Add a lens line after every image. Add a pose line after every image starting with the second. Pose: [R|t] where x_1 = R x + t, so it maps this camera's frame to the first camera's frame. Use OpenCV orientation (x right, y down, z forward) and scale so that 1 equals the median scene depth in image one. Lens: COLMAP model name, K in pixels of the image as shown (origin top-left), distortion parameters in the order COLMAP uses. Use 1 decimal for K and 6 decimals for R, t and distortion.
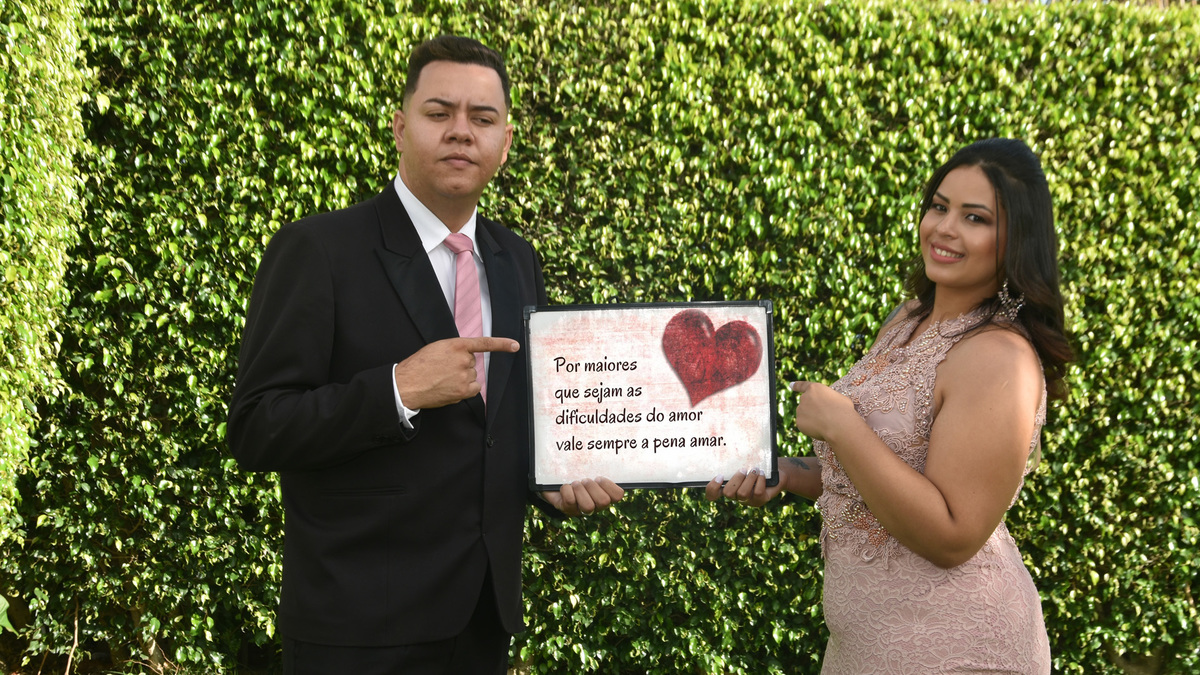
lens RADIAL K [[1944.1, 0, 706.2], [0, 1944.1, 394.0], [0, 0, 1]] dist [-0.013121, 0.000000]
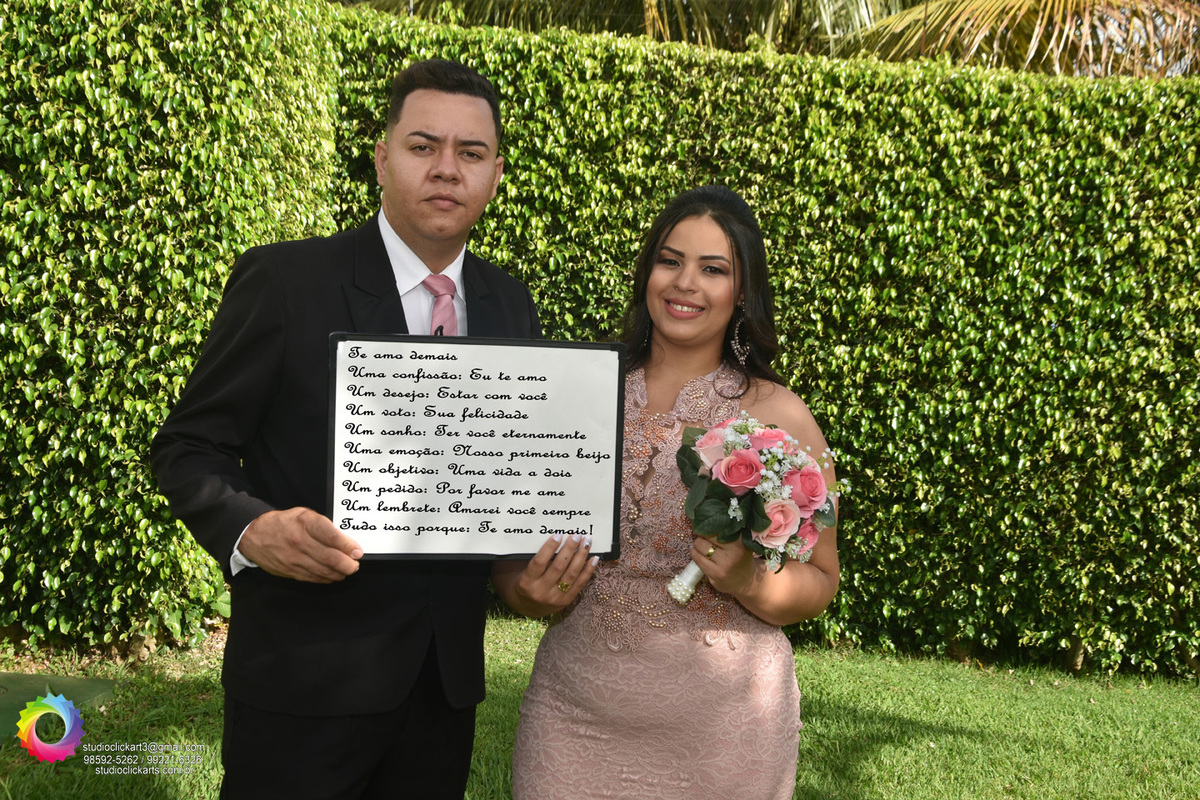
lens RADIAL K [[1413.5, 0, 630.5], [0, 1413.5, 406.0], [0, 0, 1]] dist [-0.020772, 0.000000]
pose [[0.970499, 0.064443, -0.232334, 0.083709], [-0.059418, 0.997824, 0.028570, -0.017970], [0.233669, -0.013922, 0.972216, 0.136626]]
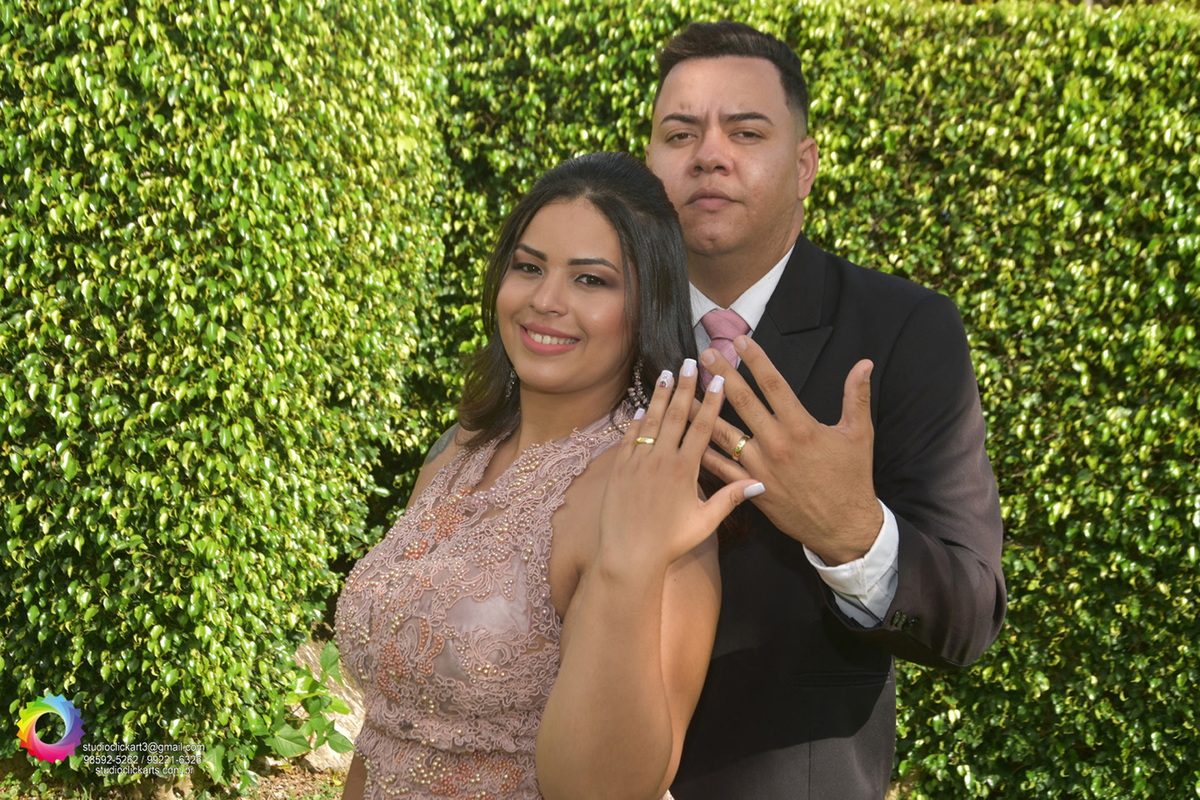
lens RADIAL K [[1816.5, 0, 641.9], [0, 1816.5, 394.8], [0, 0, 1]] dist [-0.001239, 0.000000]
pose [[0.899307, 0.053880, -0.433986, 0.162432], [-0.065315, 0.997799, -0.011468, -0.020809], [0.432413, 0.038659, 0.900847, 0.209071]]
